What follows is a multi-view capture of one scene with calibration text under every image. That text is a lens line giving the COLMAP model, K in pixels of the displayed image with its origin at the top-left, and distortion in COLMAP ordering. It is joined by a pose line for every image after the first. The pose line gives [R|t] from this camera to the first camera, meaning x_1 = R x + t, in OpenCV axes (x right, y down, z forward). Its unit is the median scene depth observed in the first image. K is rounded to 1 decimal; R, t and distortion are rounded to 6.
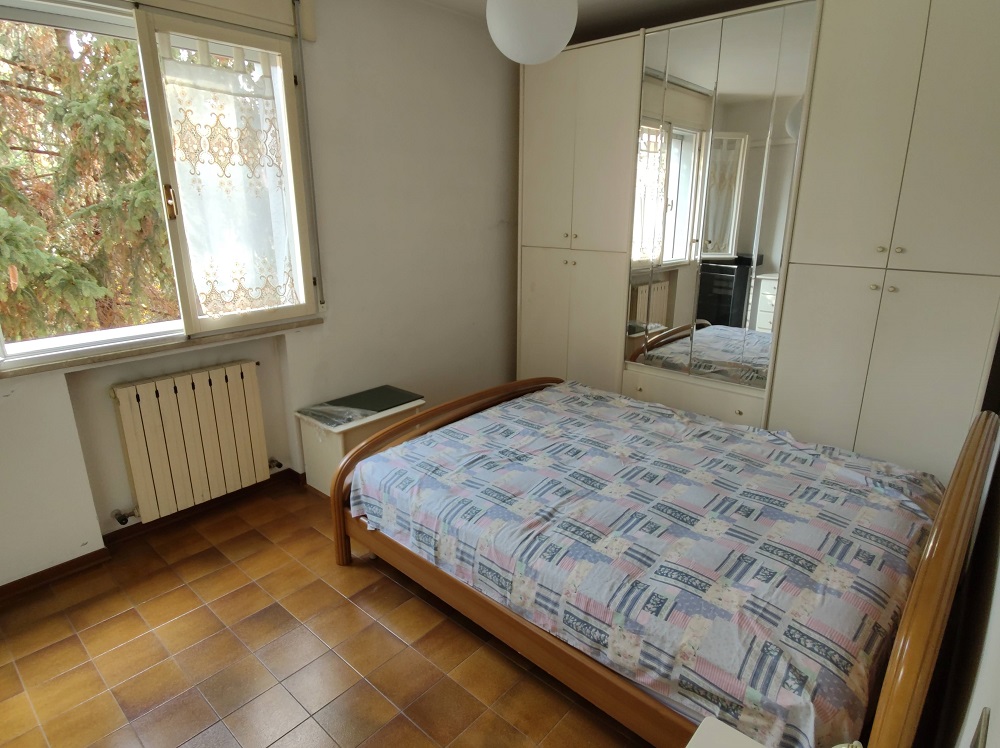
lens RADIAL K [[566.9, 0, 498.5], [0, 566.9, 371.1], [0, 0, 1]] dist [0.004615, -0.018007]
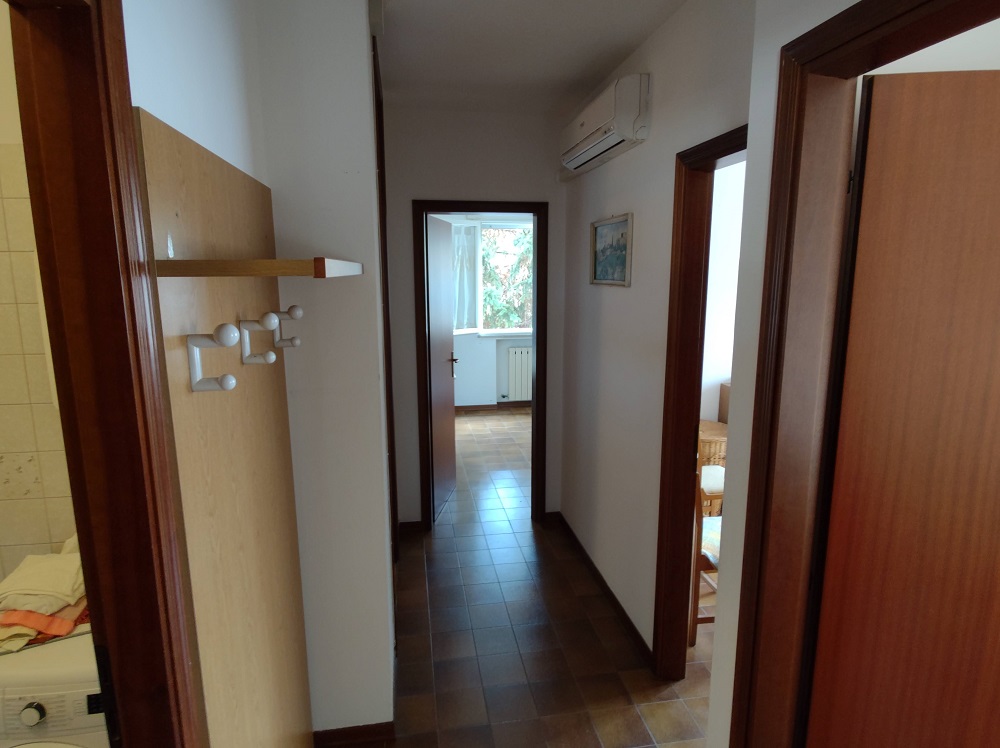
lens RADIAL K [[566.9, 0, 499.8], [0, 566.9, 375.0], [0, 0, 1]] dist [0.004615, -0.018007]
pose [[0.774862, 0.119183, -0.620793, 1.695647], [-0.182463, 0.982434, -0.039135, 0.450767], [0.605224, 0.143596, 0.782997, -1.966222]]
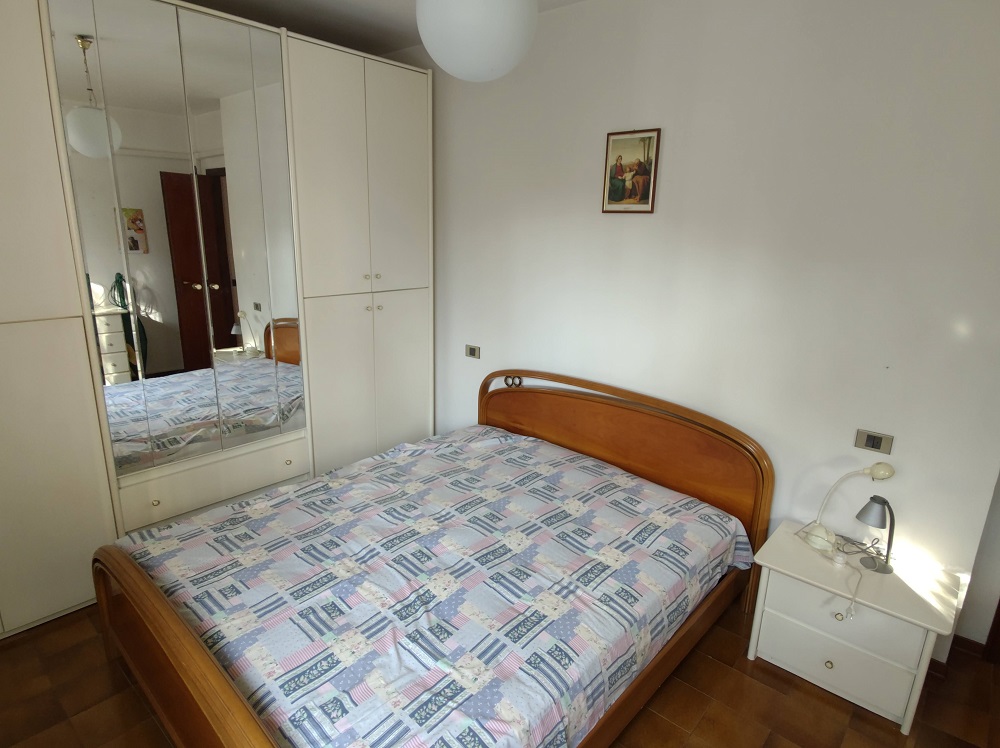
lens RADIAL K [[566.9, 0, 496.2], [0, 566.9, 373.1], [0, 0, 1]] dist [0.004615, -0.018007]
pose [[-0.006786, -0.249840, 0.968263, -0.564962], [0.258744, 0.934871, 0.243037, -0.259831], [-0.965922, 0.252182, 0.058301, 0.759376]]
